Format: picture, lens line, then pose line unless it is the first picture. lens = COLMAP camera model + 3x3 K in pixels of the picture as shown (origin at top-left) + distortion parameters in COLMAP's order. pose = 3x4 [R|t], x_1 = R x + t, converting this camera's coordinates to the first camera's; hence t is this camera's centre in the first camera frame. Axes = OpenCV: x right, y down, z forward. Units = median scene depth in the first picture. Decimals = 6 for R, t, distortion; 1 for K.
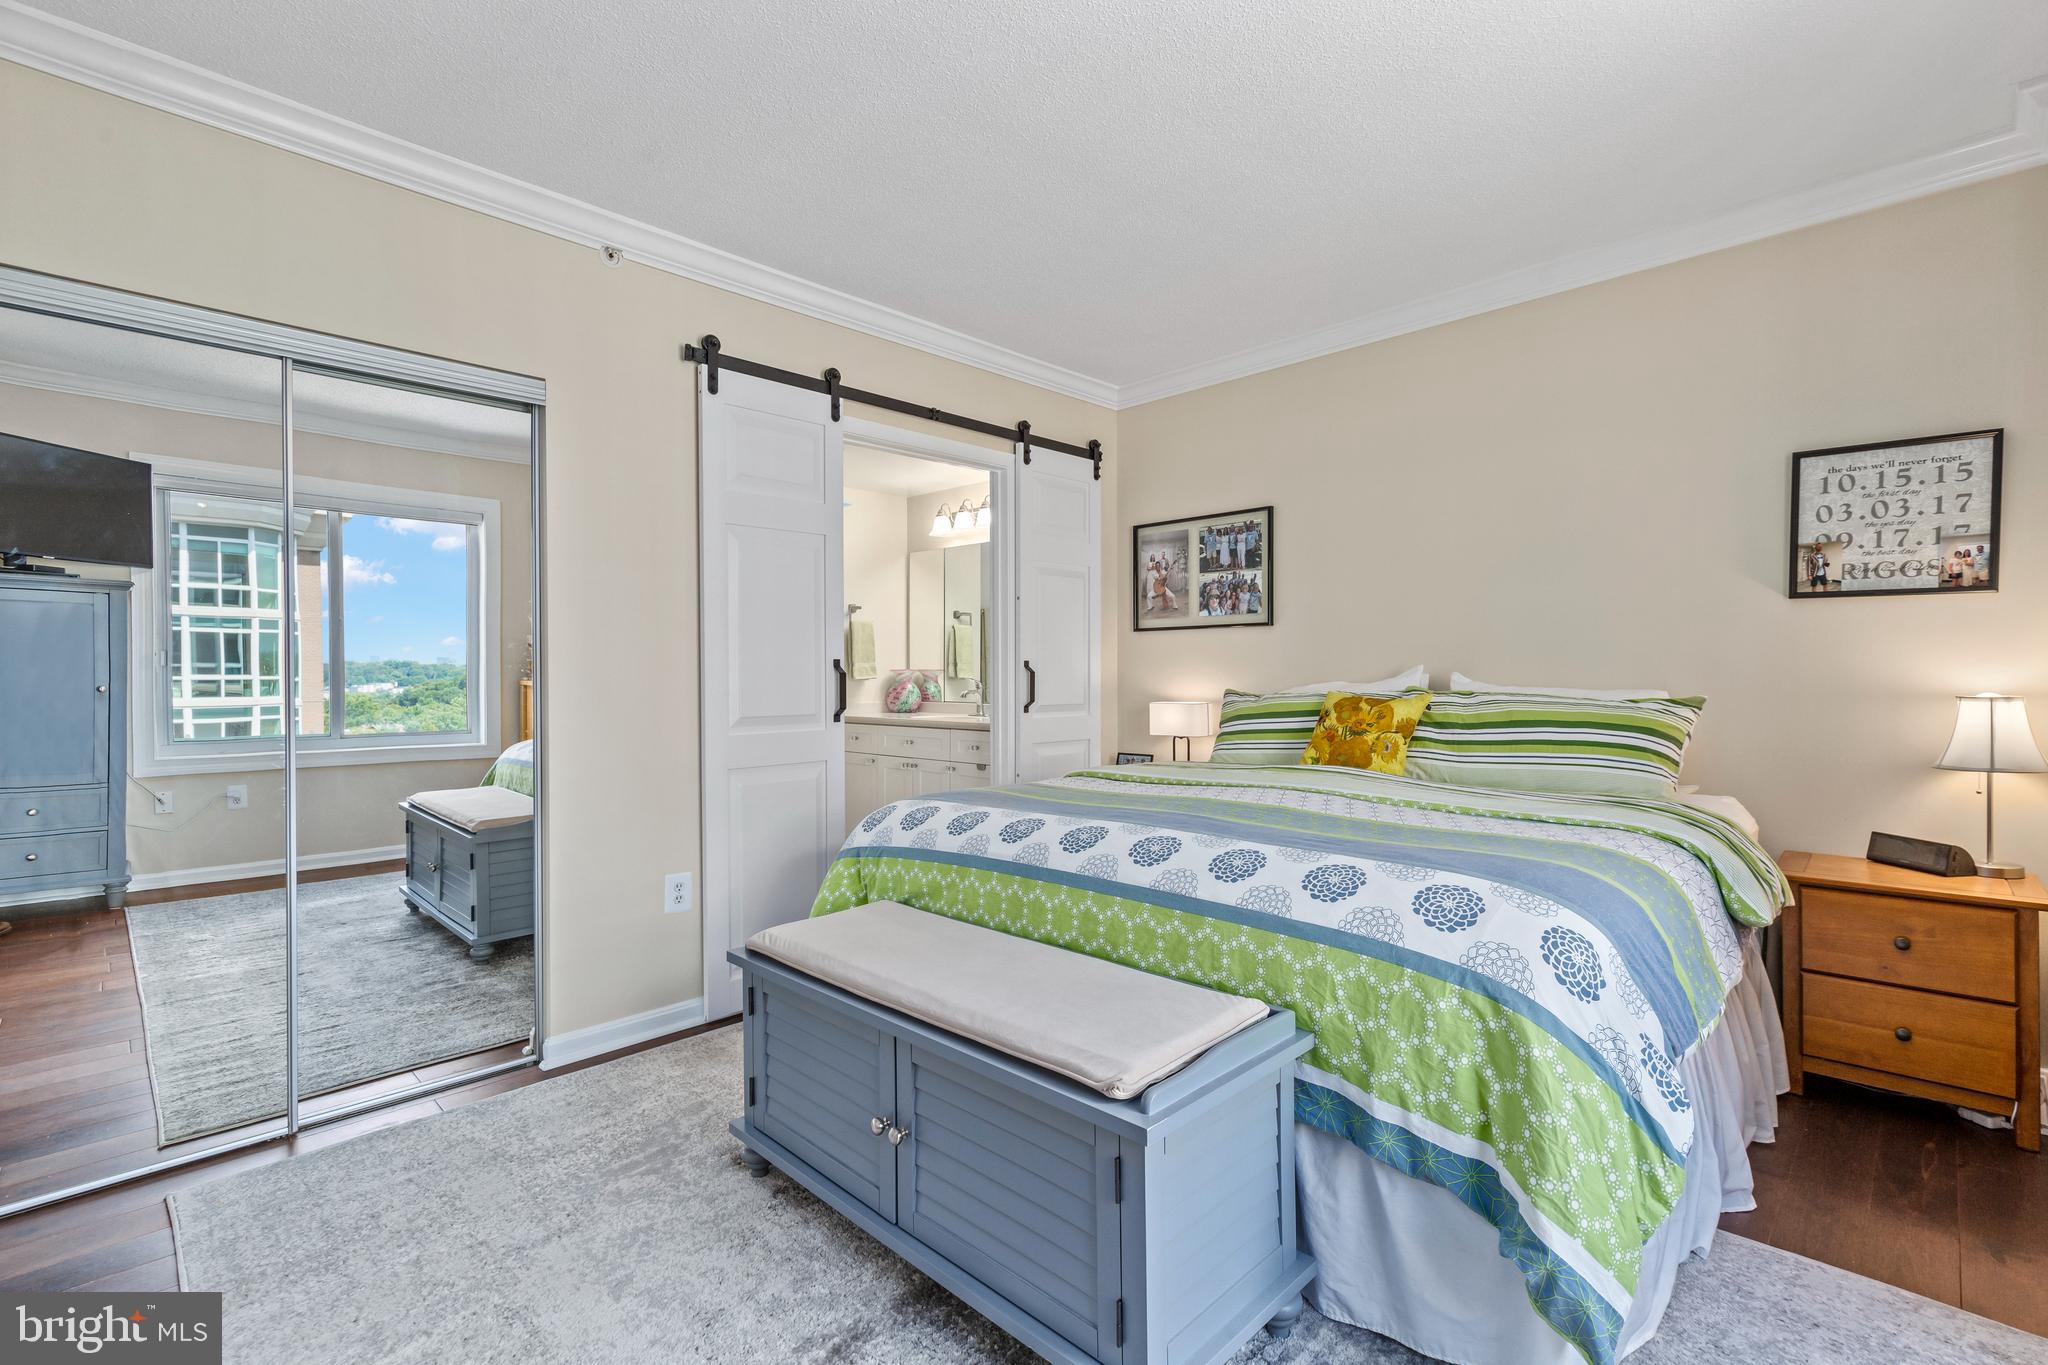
lens RADIAL K [[931.3, 0, 1108.5], [0, 931.3, 671.0], [0, 0, 1]] dist [0.005399, -0.000075]
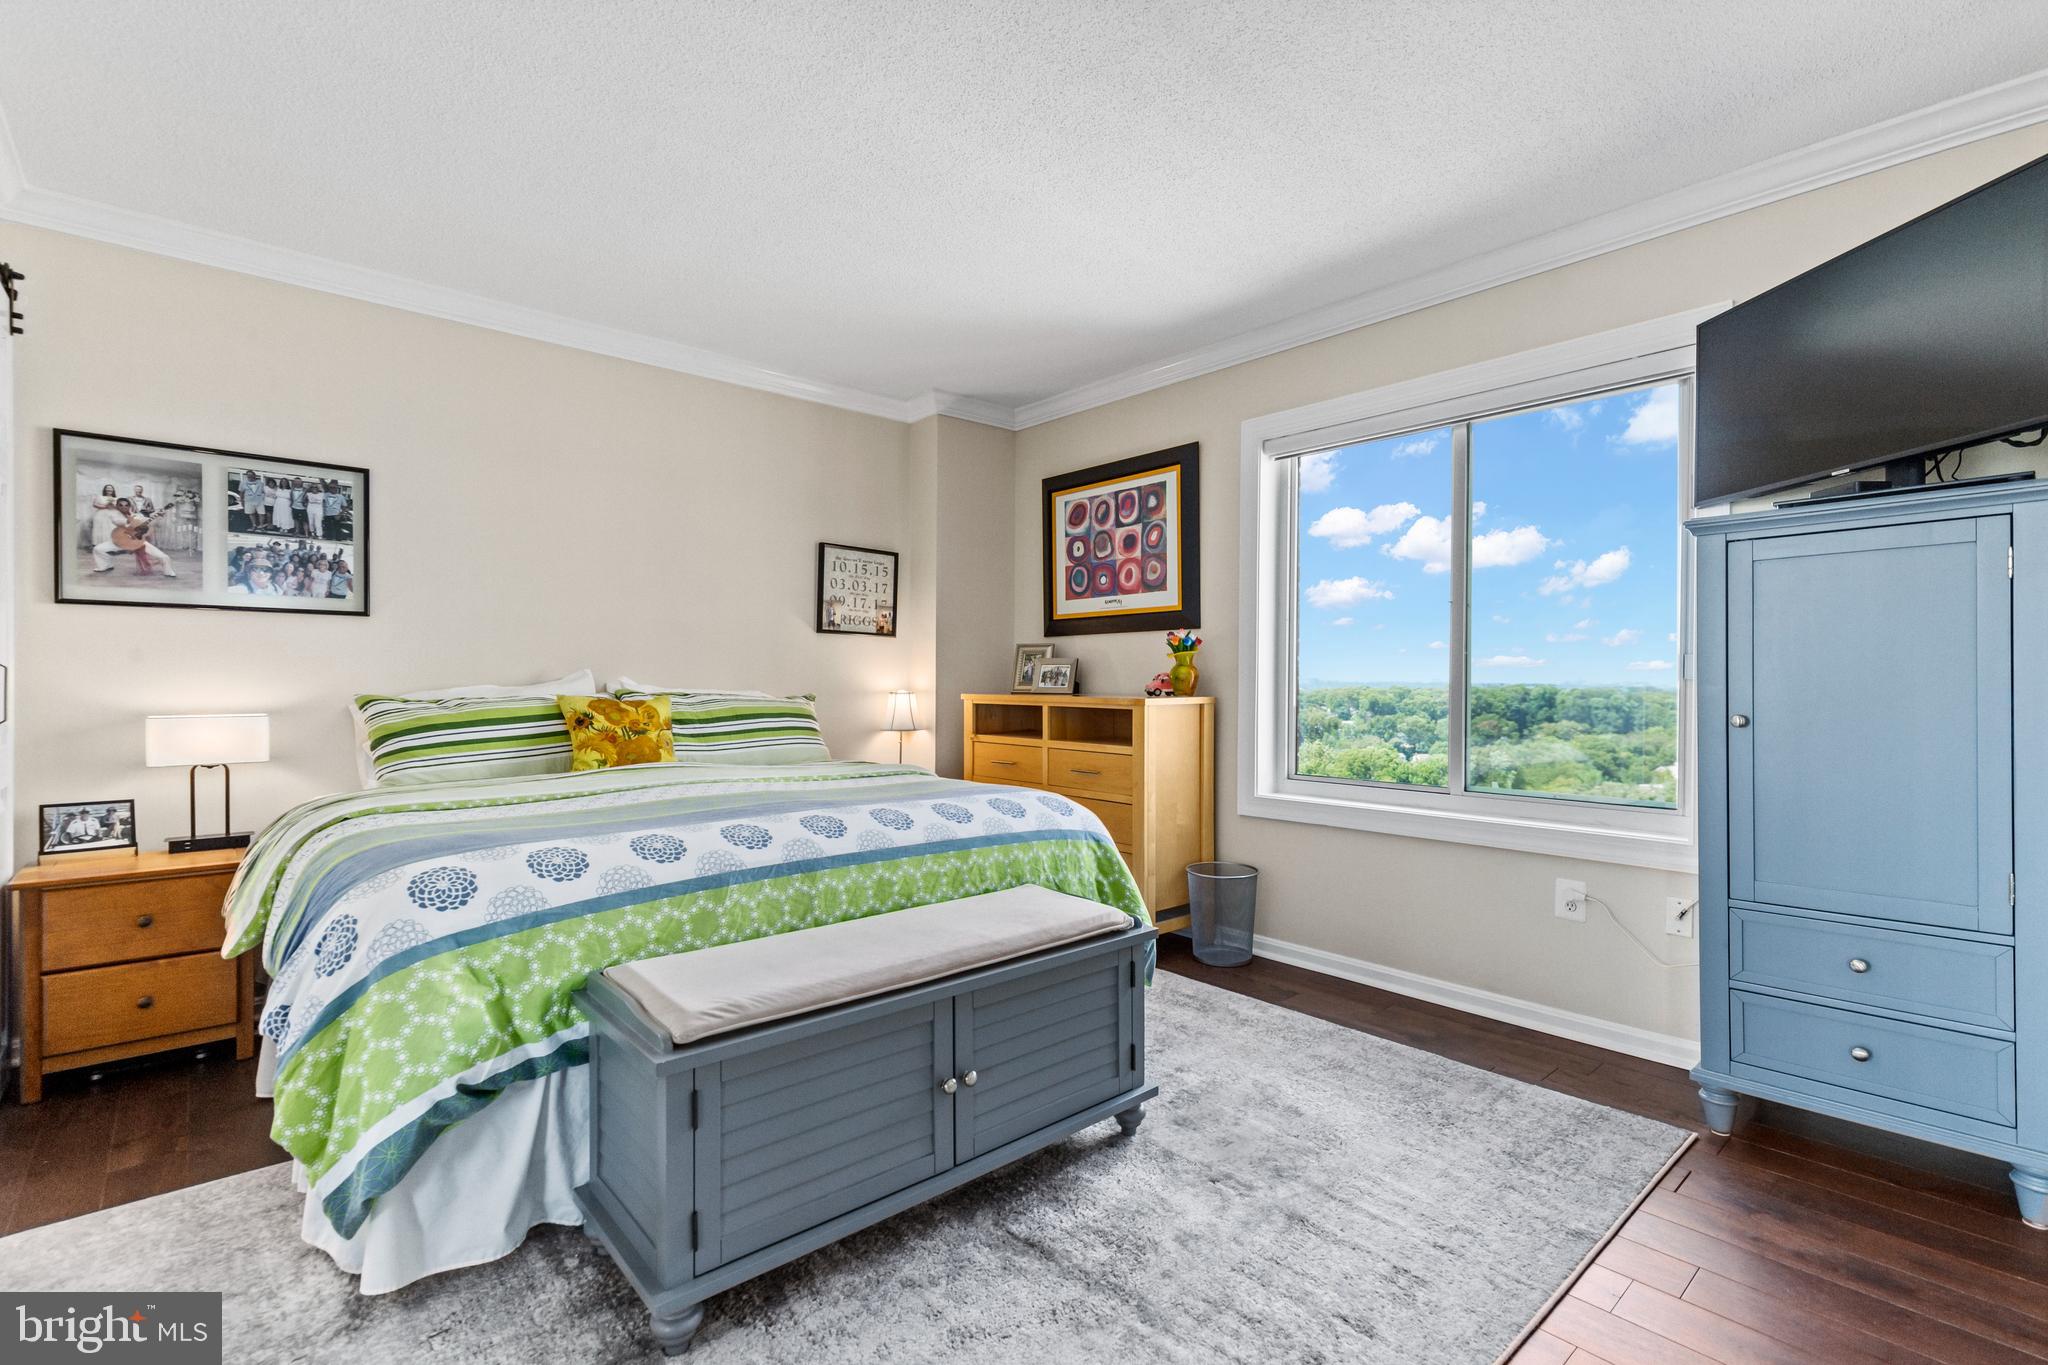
lens RADIAL K [[931.3, 0, 1023.8], [0, 931.3, 663.5], [0, 0, 1]] dist [0.005399, -0.000075]
pose [[0.096724, 0.024284, 0.995015, -0.568024], [-0.008803, 0.999684, -0.023542, 0.006720], [-0.995272, -0.006482, 0.096908, 0.342380]]
